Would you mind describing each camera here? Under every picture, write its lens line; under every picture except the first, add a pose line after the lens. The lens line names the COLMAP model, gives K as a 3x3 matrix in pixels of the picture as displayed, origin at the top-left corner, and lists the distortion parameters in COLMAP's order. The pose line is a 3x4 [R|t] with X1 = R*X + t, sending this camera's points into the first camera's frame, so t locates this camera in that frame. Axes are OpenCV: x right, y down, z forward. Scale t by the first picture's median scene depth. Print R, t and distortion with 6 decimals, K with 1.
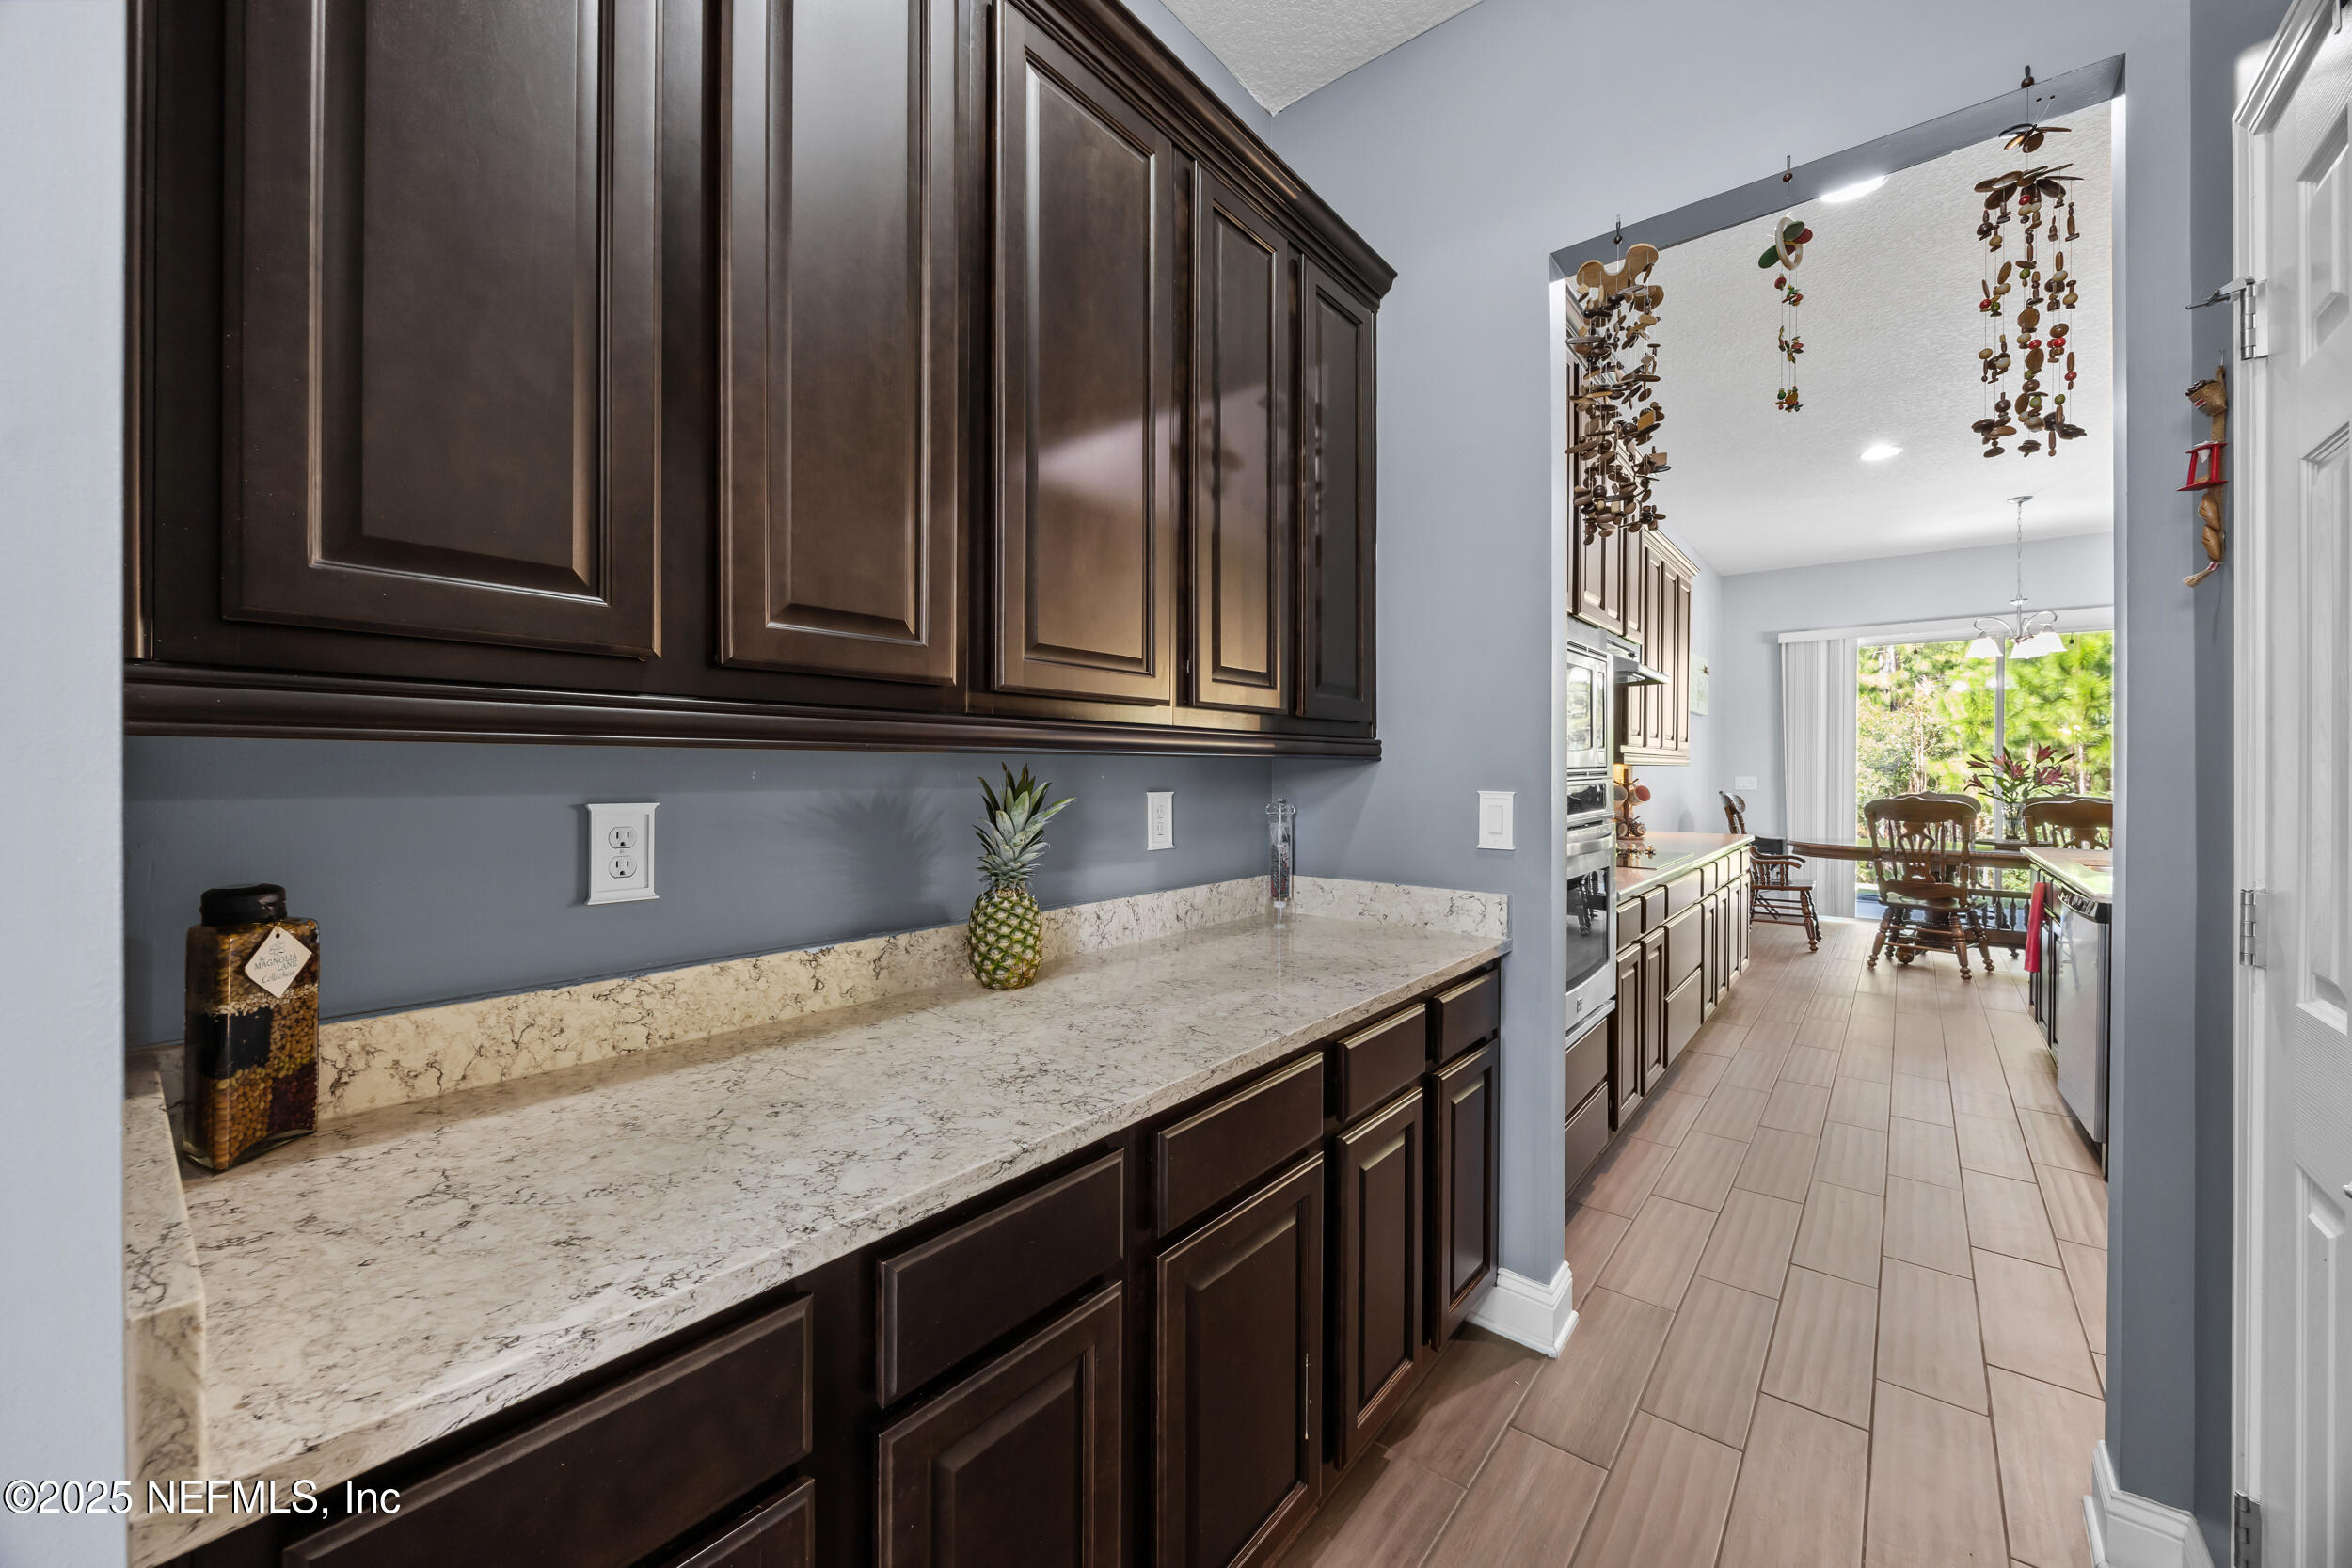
lens RADIAL K [[892.0, 0, 1179.8], [0, 892.0, 775.9], [0, 0, 1]] dist [-0.000618, 0.000011]
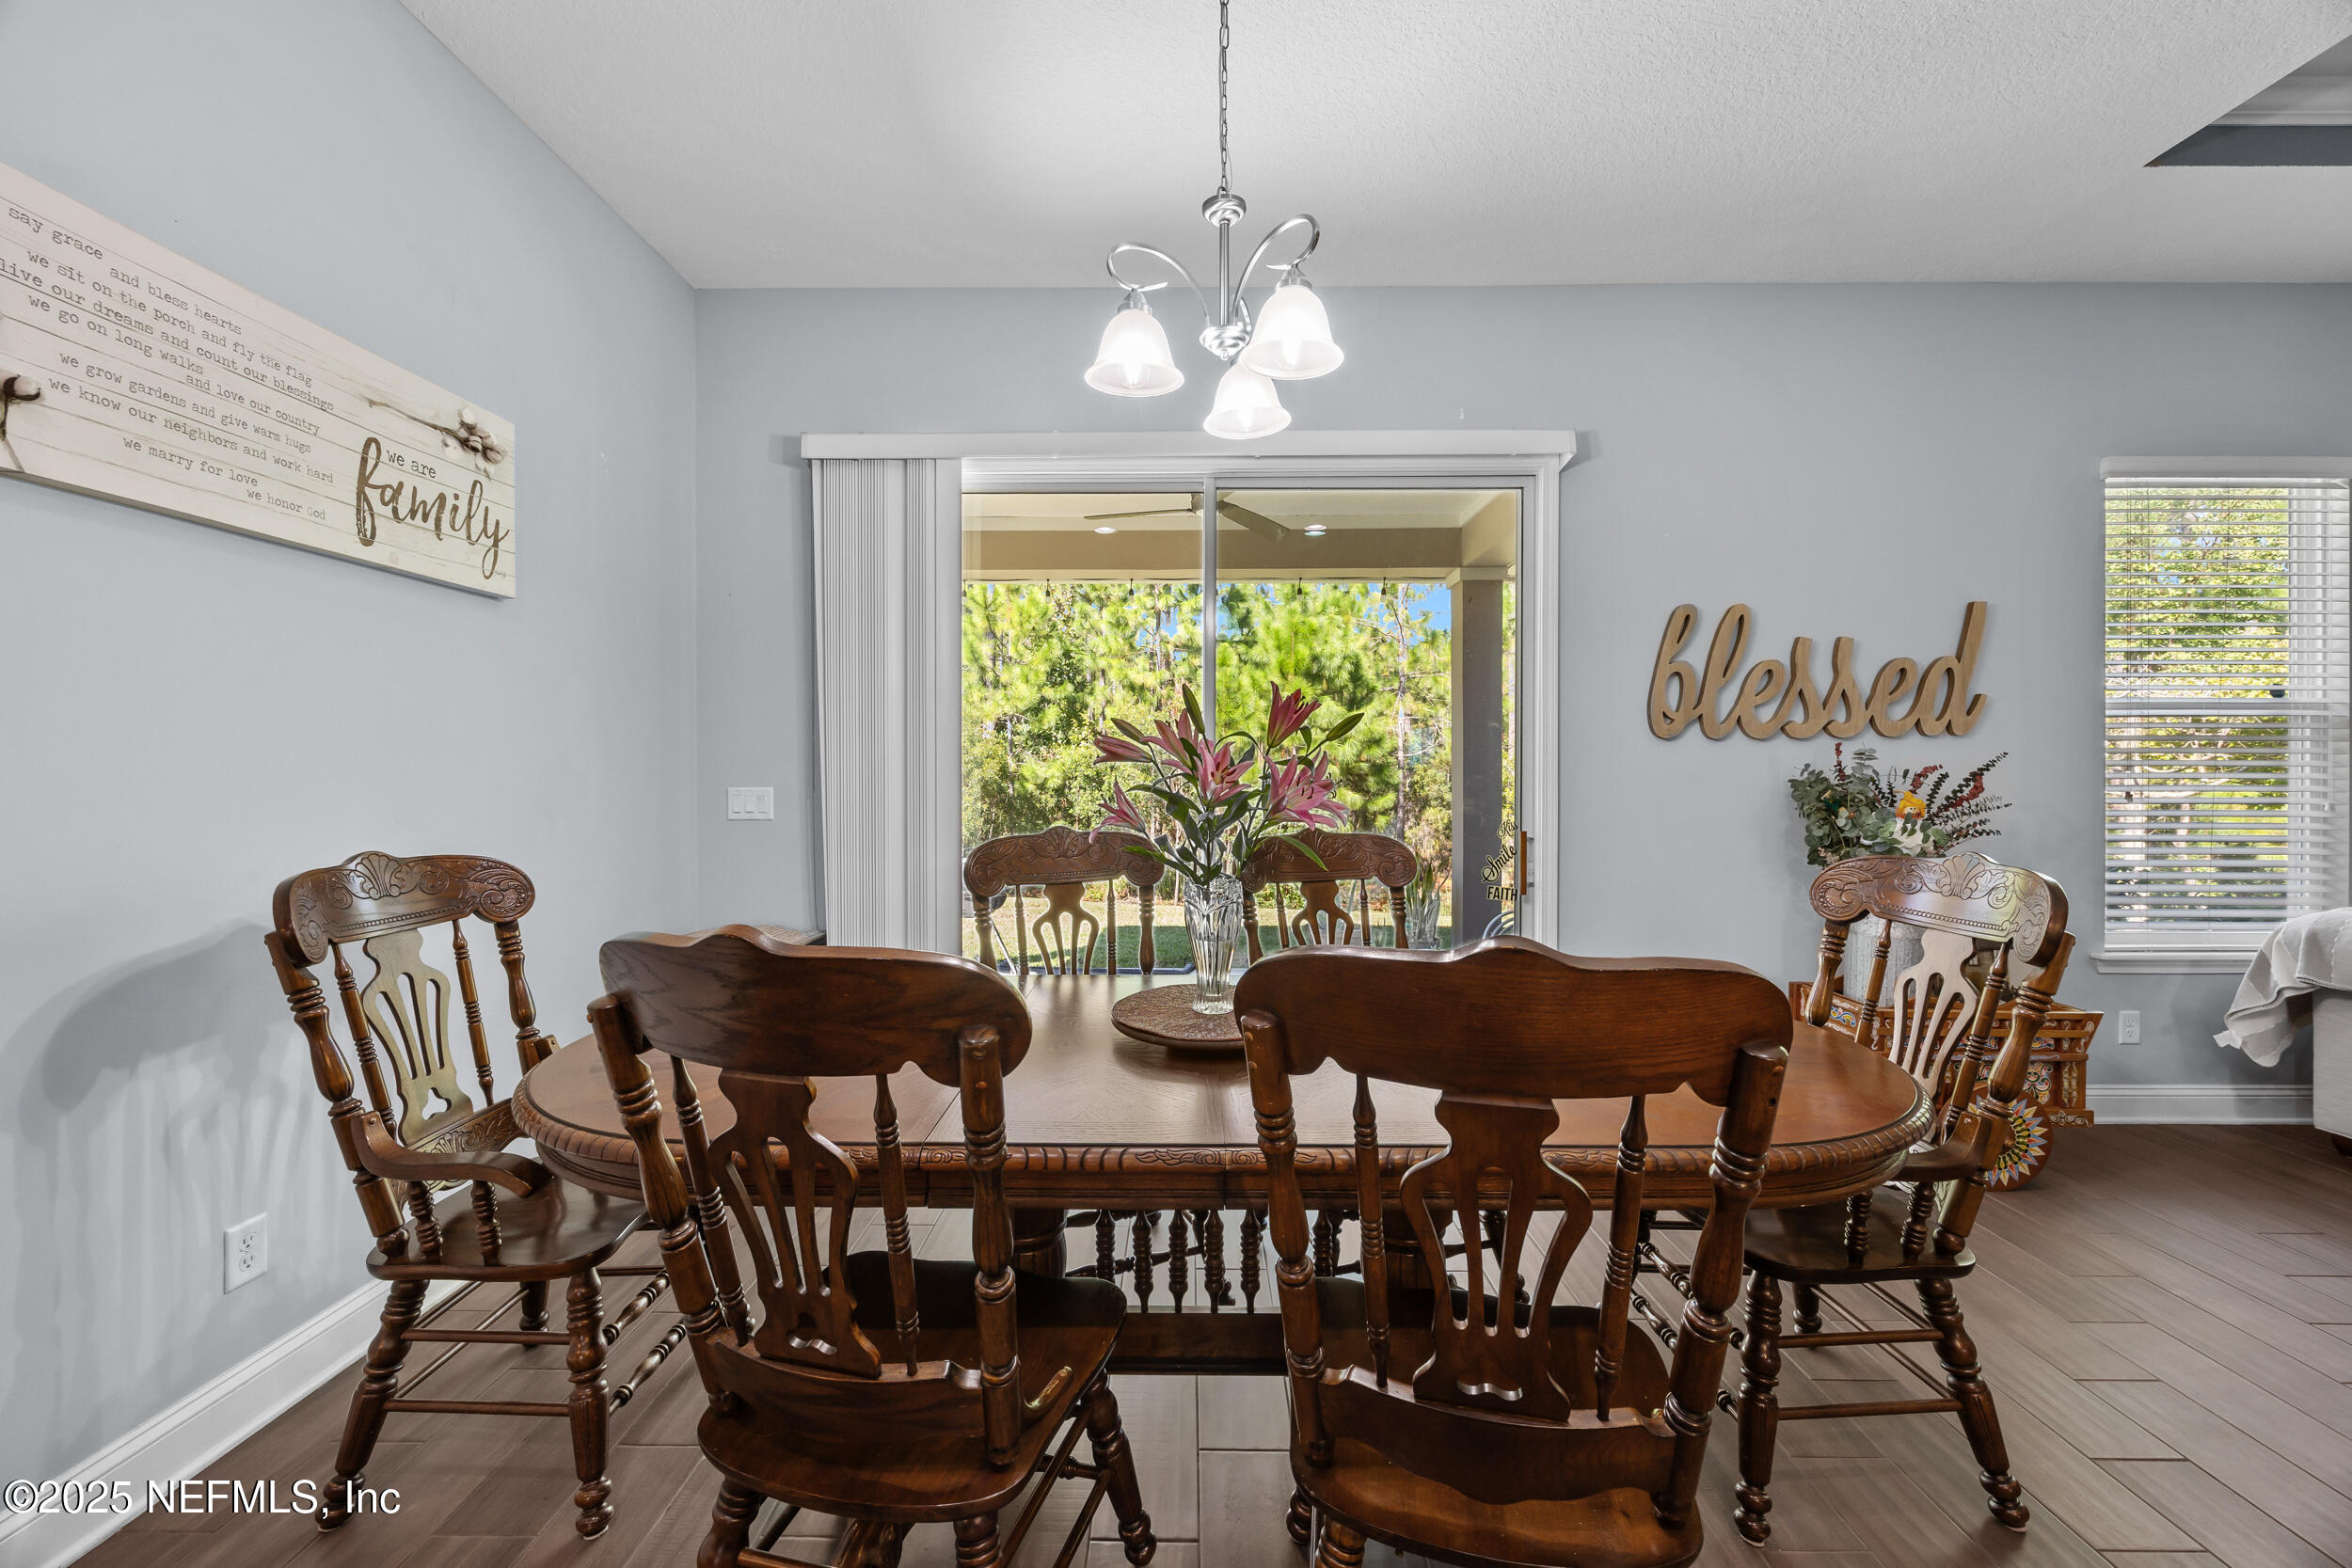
lens RADIAL K [[892.0, 0, 1179.8], [0, 892.0, 775.9], [0, 0, 1]] dist [-0.000618, 0.000011]
pose [[0.783699, -0.006355, 0.621108, 0.661263], [0.009286, 0.999956, -0.001485, -0.003300], [-0.621071, 0.006931, 0.783724, 0.690034]]
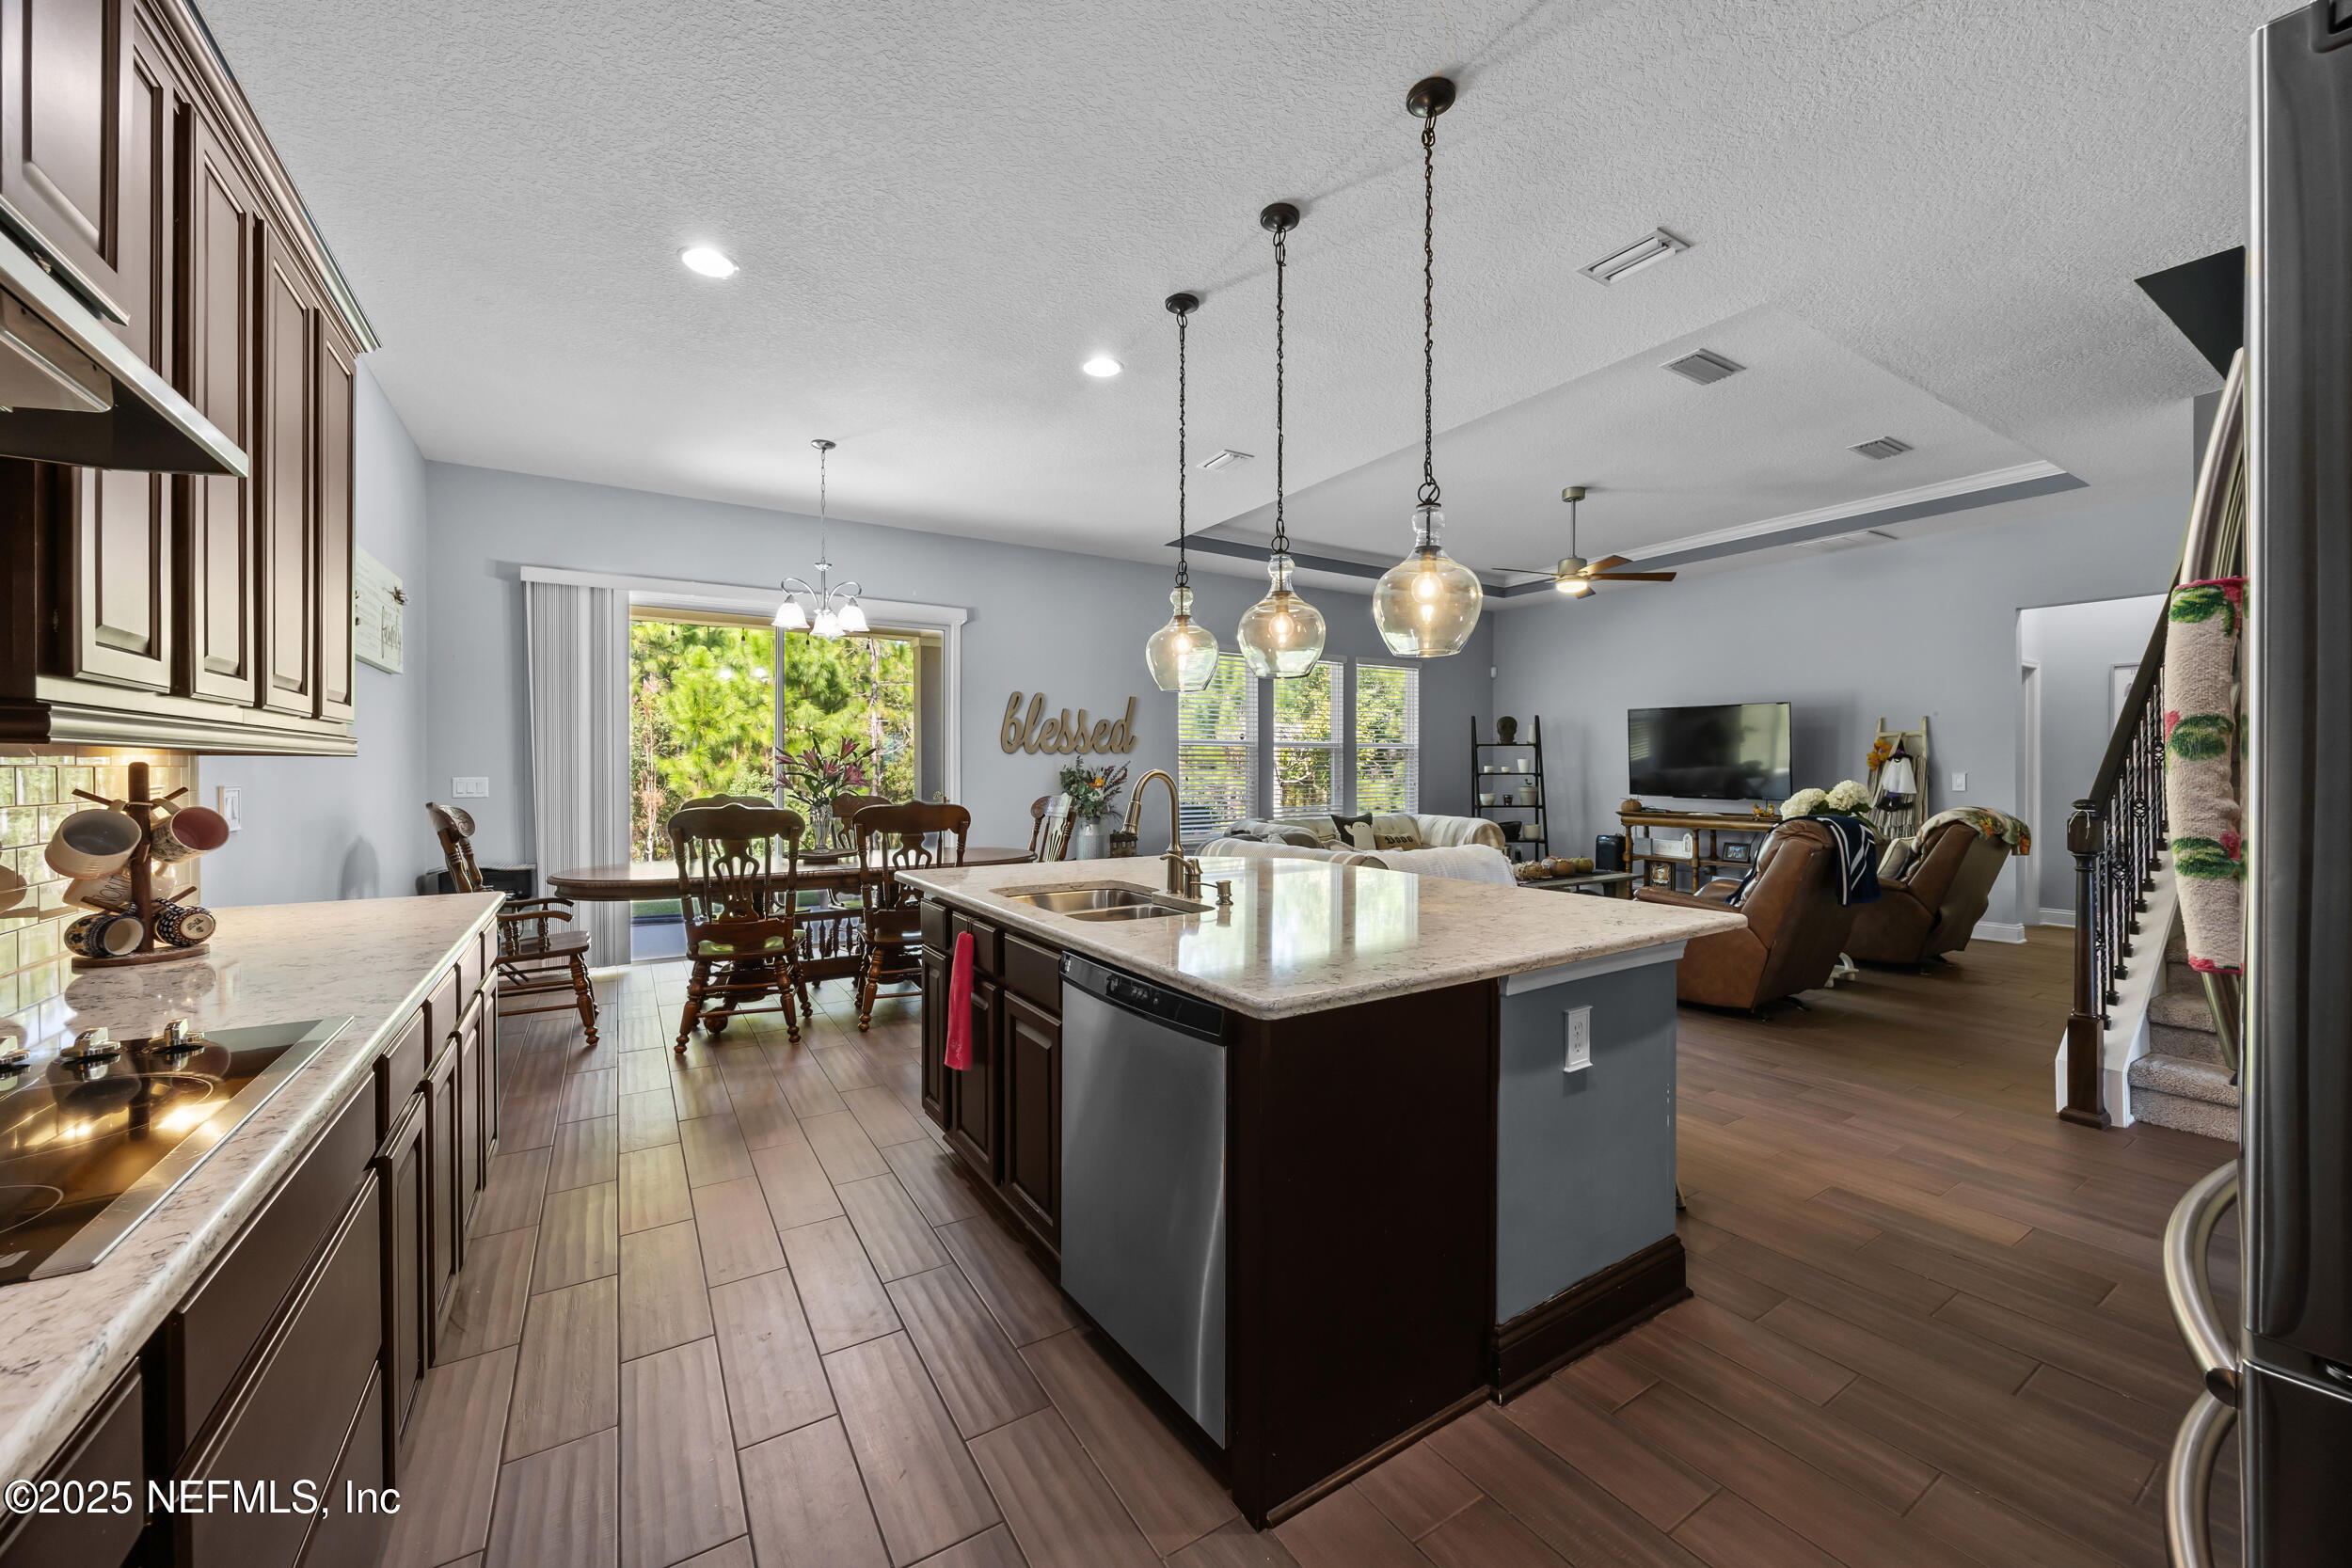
lens RADIAL K [[892.0, 0, 1179.8], [0, 892.0, 775.9], [0, 0, 1]] dist [-0.000618, 0.000011]
pose [[0.316434, -0.009331, 0.948569, 0.220864], [0.008042, 0.999942, 0.007153, -0.000835], [-0.948581, 0.005365, 0.316490, 0.370288]]
